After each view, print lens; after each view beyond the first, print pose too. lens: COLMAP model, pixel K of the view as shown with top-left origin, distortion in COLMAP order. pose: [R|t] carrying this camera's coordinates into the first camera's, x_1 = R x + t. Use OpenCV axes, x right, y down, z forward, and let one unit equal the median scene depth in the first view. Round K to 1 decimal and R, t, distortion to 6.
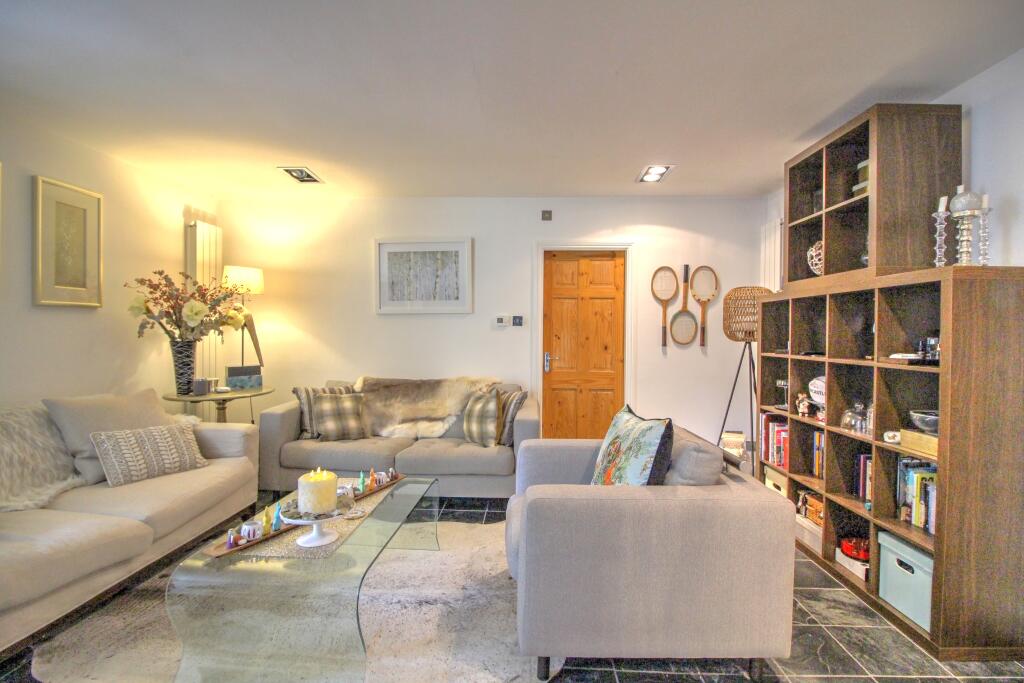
lens RADIAL K [[475.4, 0, 512.0], [0, 475.4, 341.5], [0, 0, 1]] dist [0.001125, -0.000117]
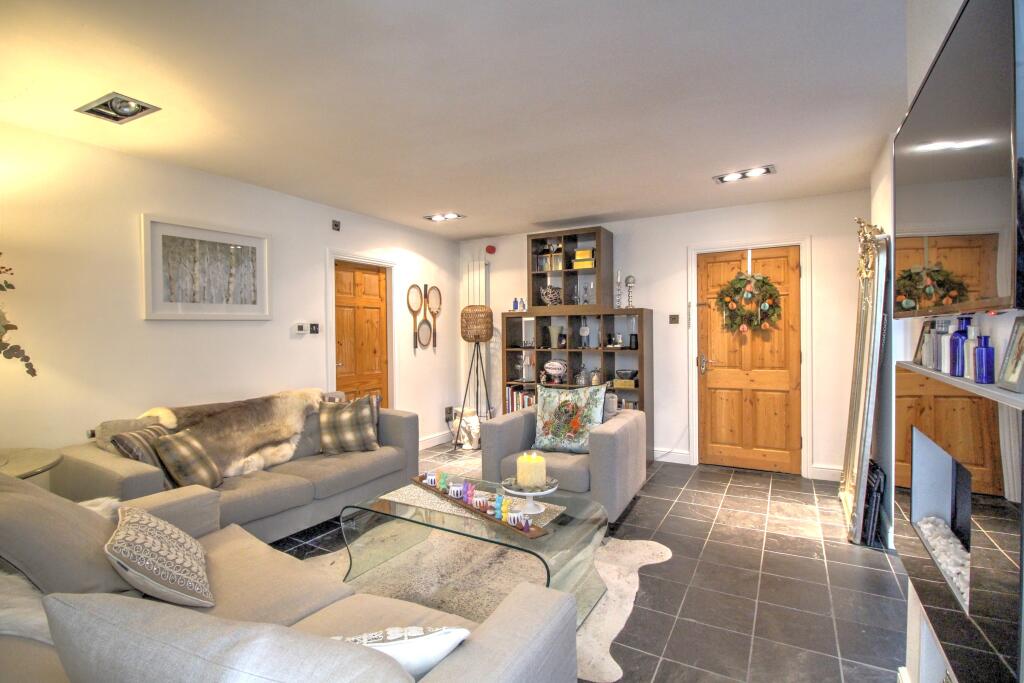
lens RADIAL K [[475.4, 0, 512.0], [0, 475.4, 341.5], [0, 0, 1]] dist [0.001125, -0.000117]
pose [[0.469587, -0.029981, 0.882377, -0.659349], [0.035352, 0.999260, 0.015139, -0.017161], [-0.882178, 0.024085, 0.470300, 0.188255]]
